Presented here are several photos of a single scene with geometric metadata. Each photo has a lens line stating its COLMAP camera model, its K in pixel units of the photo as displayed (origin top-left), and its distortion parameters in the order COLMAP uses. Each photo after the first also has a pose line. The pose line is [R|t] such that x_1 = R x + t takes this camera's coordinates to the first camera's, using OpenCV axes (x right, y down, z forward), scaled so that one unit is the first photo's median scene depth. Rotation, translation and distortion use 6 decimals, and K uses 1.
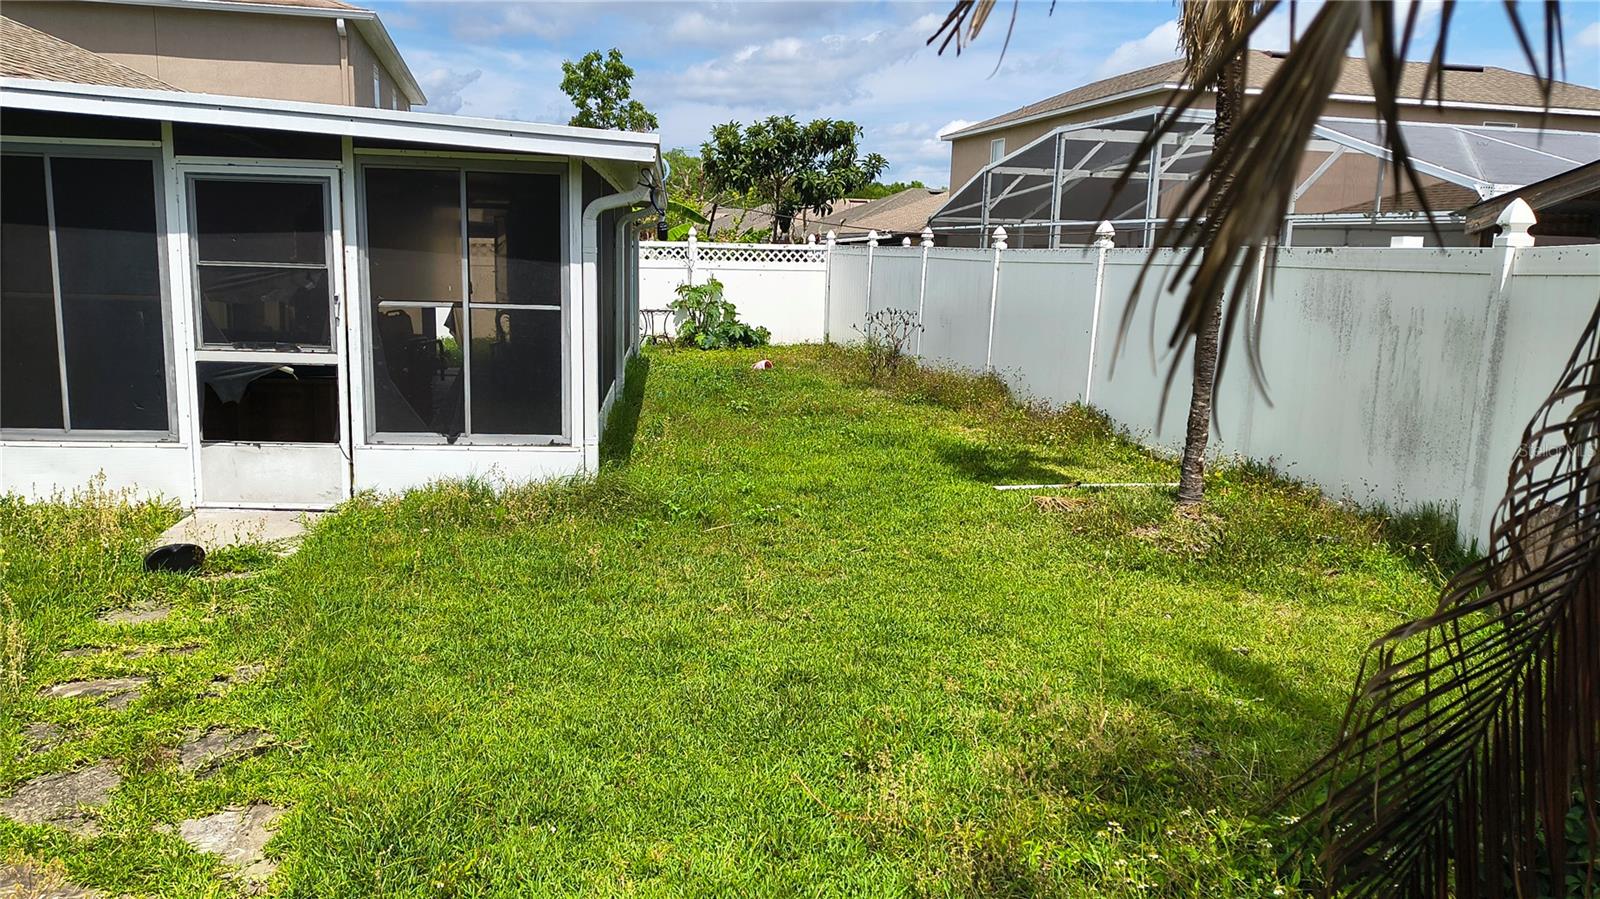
lens RADIAL K [[1151.6, 0, 797.4], [0, 1151.6, 444.4], [0, 0, 1]] dist [0.080504, -0.106048]
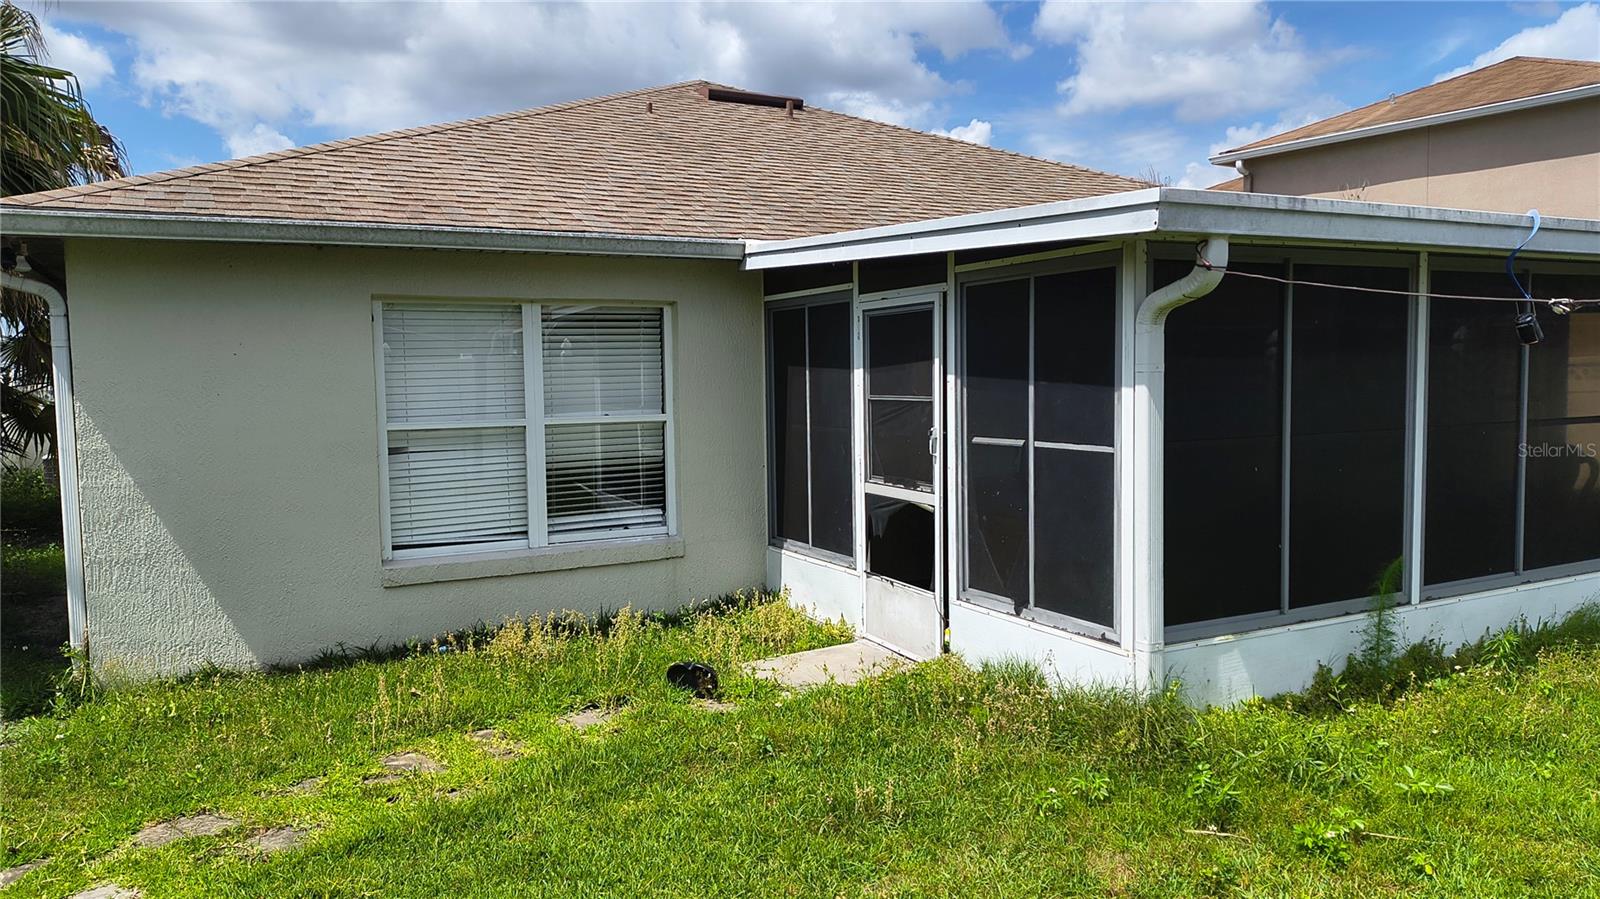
lens RADIAL K [[1150.7, 0, 823.1], [0, 1150.7, 454.9], [0, 0, 1]] dist [0.087903, -0.123552]
pose [[0.381469, 0.031646, -0.923840, 0.203206], [-0.127665, 0.991640, -0.018746, -0.041573], [0.915524, 0.125093, 0.382320, 0.298821]]
